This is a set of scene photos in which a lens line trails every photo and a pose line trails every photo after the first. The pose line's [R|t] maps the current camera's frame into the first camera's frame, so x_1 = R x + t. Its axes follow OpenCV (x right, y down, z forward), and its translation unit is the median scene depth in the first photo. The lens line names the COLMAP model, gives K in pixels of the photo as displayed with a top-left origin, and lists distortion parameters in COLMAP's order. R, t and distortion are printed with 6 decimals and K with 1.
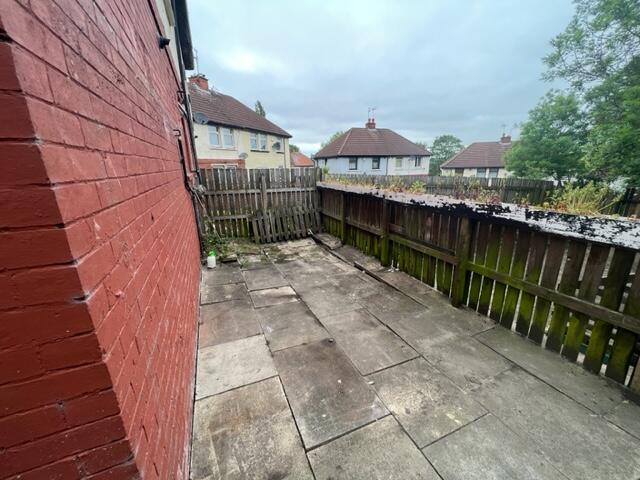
lens RADIAL K [[256.1, 0, 320.4], [0, 256.1, 238.3], [0, 0, 1]] dist [-0.003917, -0.000044]
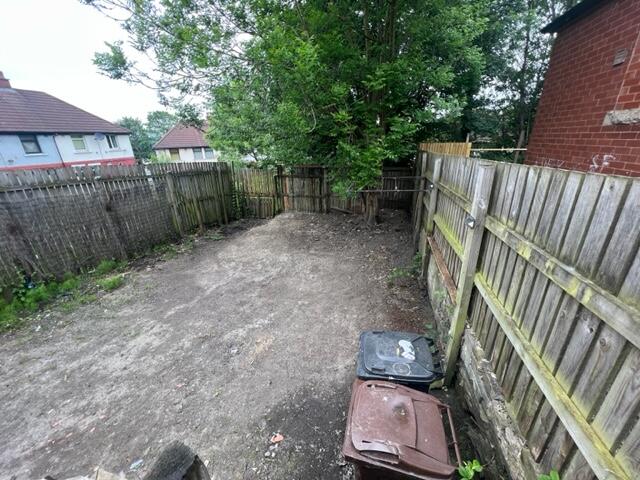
lens RADIAL K [[254.0, 0, 318.1], [0, 254.0, 237.3], [0, 0, 1]] dist [-0.000030, -0.000198]
pose [[0.621977, -0.281350, 0.730744, 0.132044], [0.227453, 0.957897, 0.175210, -0.014666], [-0.749272, 0.057233, 0.659784, 0.042673]]
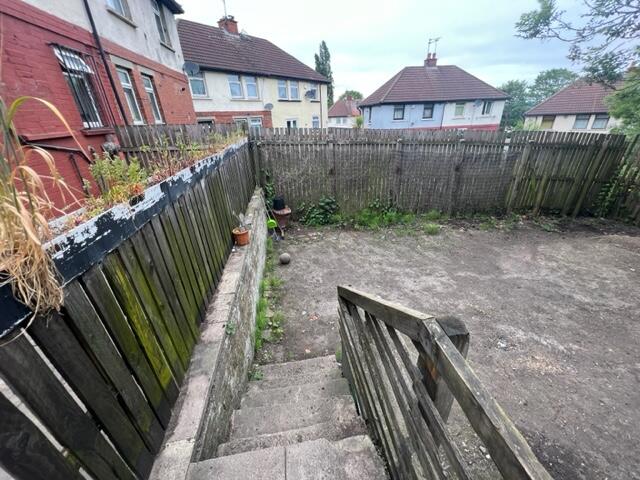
lens RADIAL K [[254.0, 0, 321.1], [0, 254.0, 238.2], [0, 0, 1]] dist [-0.000030, -0.000198]
pose [[0.962728, 0.101649, -0.250645, 0.127162], [-0.056416, 0.981778, 0.181464, -0.011778], [0.264523, -0.160560, 0.950920, 0.036170]]
